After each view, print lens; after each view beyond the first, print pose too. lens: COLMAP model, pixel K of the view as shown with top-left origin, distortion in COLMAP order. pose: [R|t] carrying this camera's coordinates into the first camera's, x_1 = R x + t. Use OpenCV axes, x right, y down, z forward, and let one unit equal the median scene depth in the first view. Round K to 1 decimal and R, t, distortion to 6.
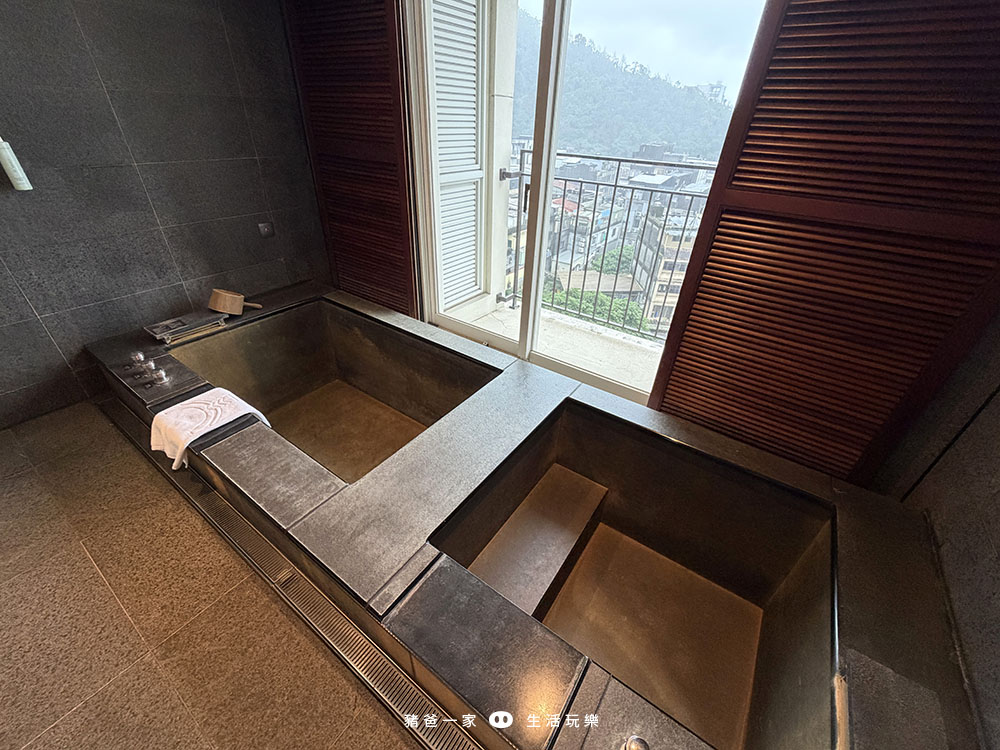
lens RADIAL K [[407.6, 0, 499.9], [0, 407.6, 375.0], [0, 0, 1]] dist [0.000402, 0.000149]
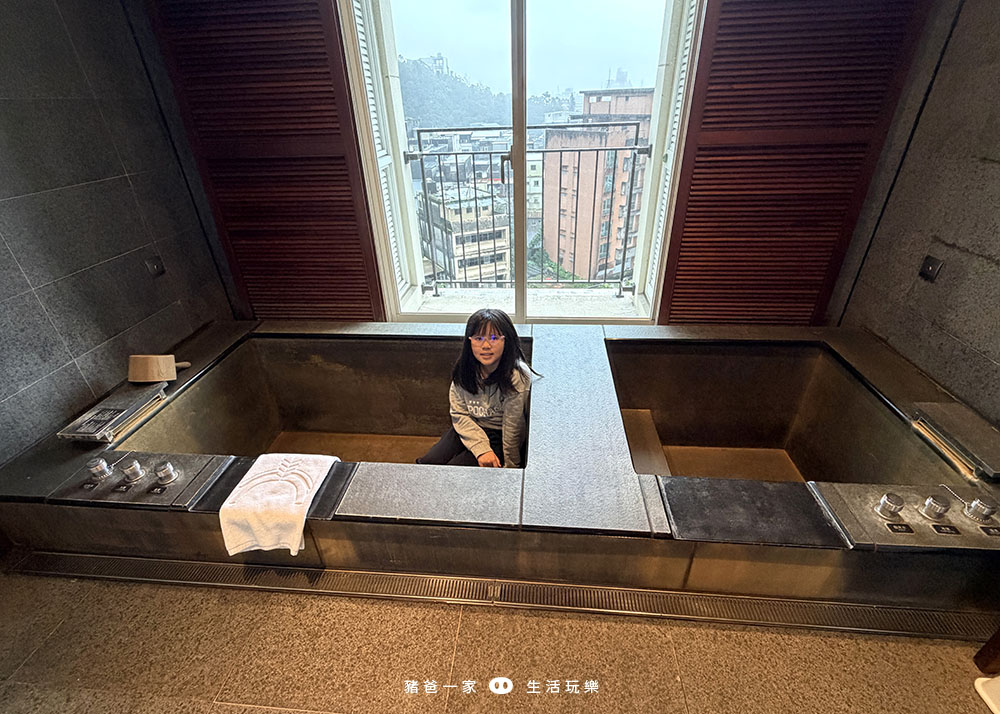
lens RADIAL K [[457.5, 0, 498.7], [0, 457.5, 359.0], [0, 0, 1]] dist [0.002146, 0.000448]
pose [[0.864132, -0.307538, 0.398367, -0.463498], [0.323878, 0.945698, 0.027523, -0.015871], [-0.385199, 0.105239, 0.916813, -0.000139]]
